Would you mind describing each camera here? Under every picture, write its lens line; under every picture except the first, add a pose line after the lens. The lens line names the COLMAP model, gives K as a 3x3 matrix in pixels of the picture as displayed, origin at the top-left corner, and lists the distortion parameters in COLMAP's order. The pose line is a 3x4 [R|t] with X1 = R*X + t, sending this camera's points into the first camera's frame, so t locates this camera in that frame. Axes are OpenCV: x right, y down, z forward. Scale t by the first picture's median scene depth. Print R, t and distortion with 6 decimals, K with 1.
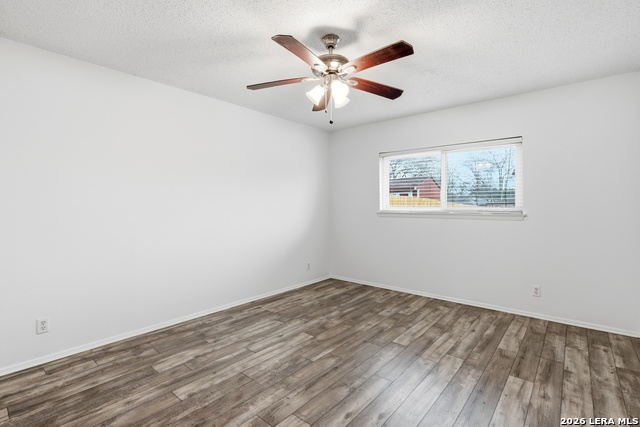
lens RADIAL K [[298.9, 0, 319.2], [0, 298.9, 208.2], [0, 0, 1]] dist [-0.012832, 0.002028]
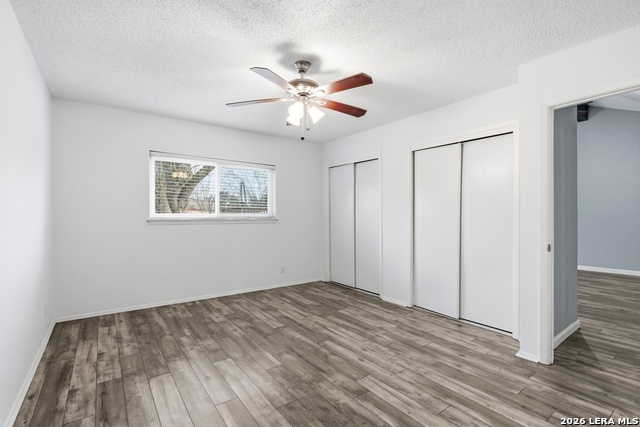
lens RADIAL K [[298.9, 0, 319.1], [0, 298.9, 216.3], [0, 0, 1]] dist [-0.012832, 0.002028]
pose [[0.231176, -0.007110, 0.972886, -0.705155], [0.002386, 0.999974, 0.006741, -0.000897], [-0.972909, 0.000763, 0.231187, 0.457981]]
